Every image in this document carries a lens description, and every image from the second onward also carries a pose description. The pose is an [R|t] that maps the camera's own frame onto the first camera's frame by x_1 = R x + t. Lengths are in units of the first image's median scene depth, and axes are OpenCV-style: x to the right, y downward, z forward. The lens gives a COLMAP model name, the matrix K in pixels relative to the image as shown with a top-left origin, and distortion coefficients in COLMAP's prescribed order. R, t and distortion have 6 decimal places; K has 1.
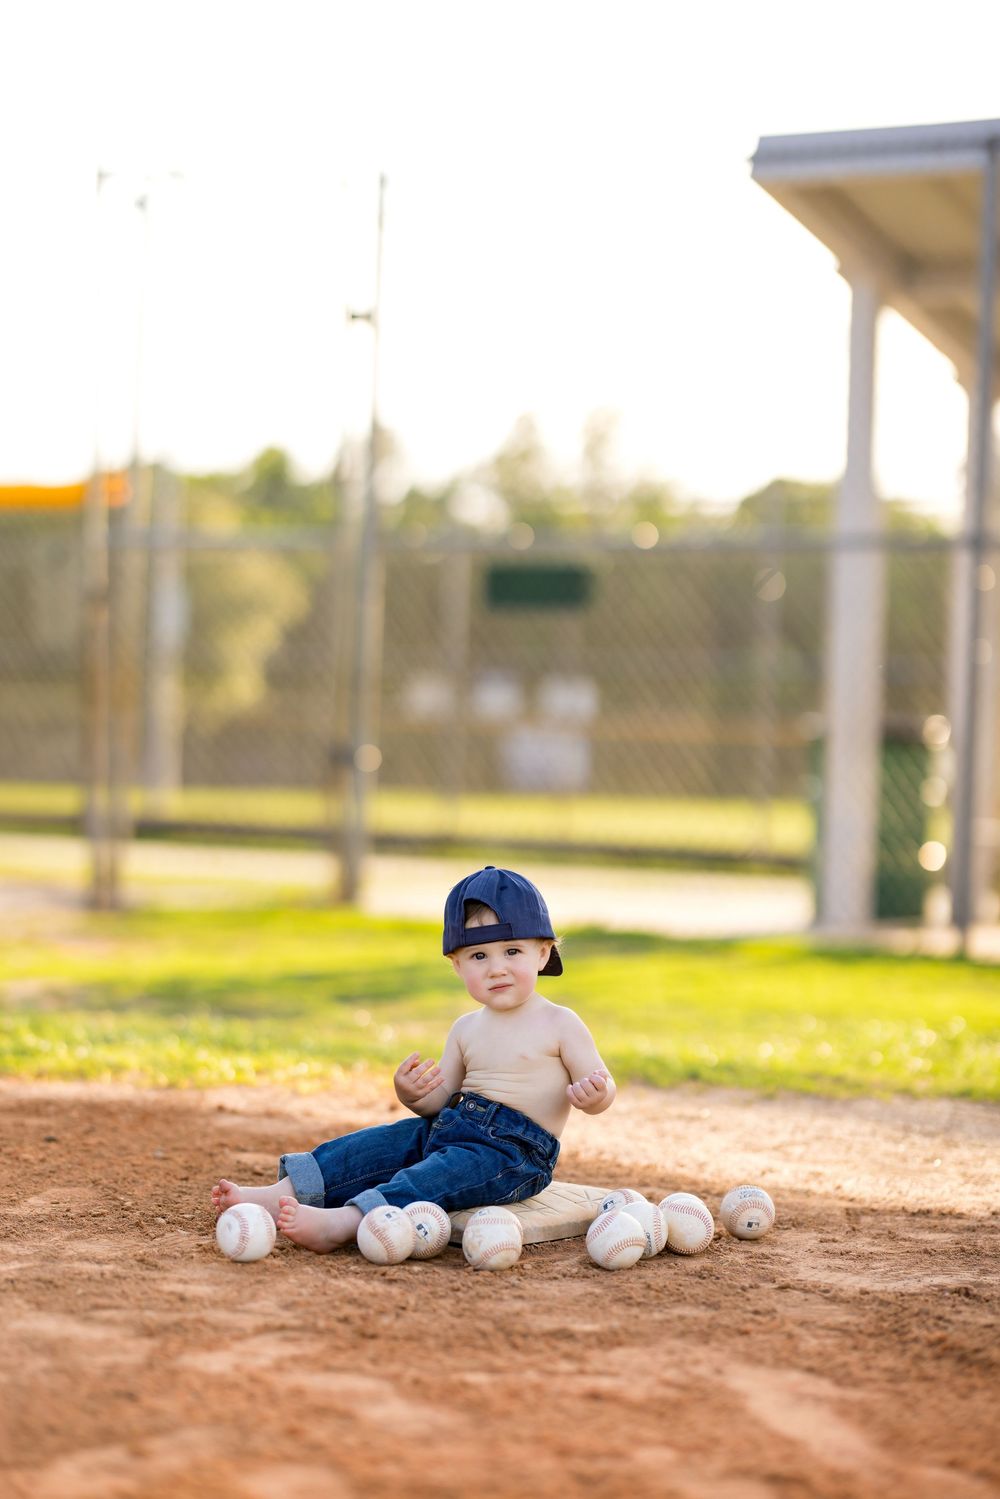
lens RADIAL K [[5960.9, 0, 500.0], [0, 5960.9, 749.5], [0, 0, 1]] dist [-0.161041, 8.690291]
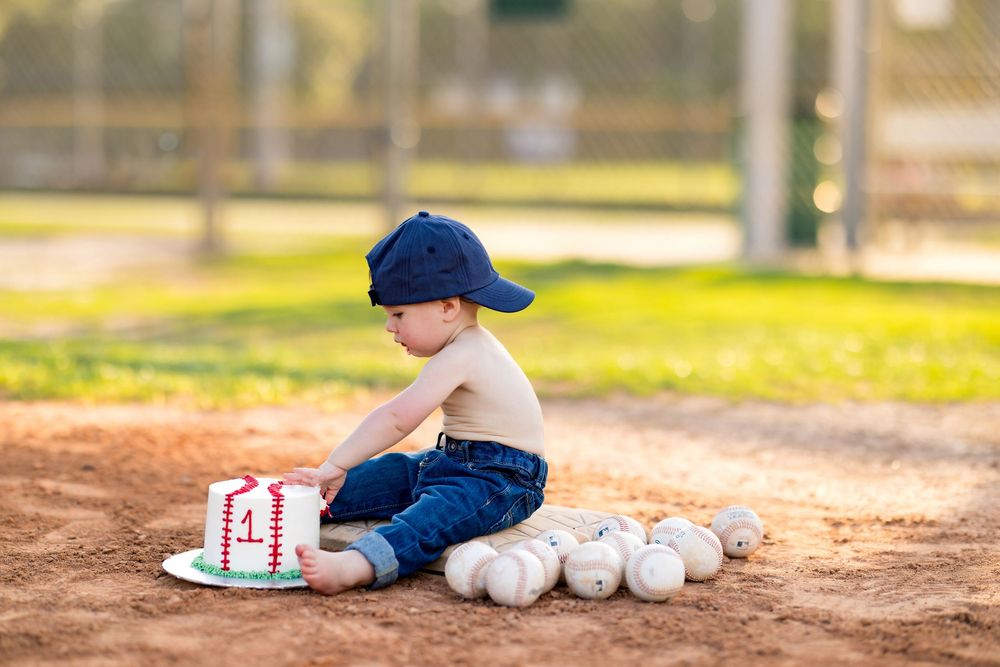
lens RADIAL K [[3976.6, 0, 500.0], [0, 3976.6, 333.5], [0, 0, 1]] dist [-0.161041, 8.690291]
pose [[0.999696, -0.024417, -0.003549, 0.003609], [0.024559, 0.998553, 0.047848, 0.009102], [0.002376, -0.047920, 0.998848, 0.313726]]
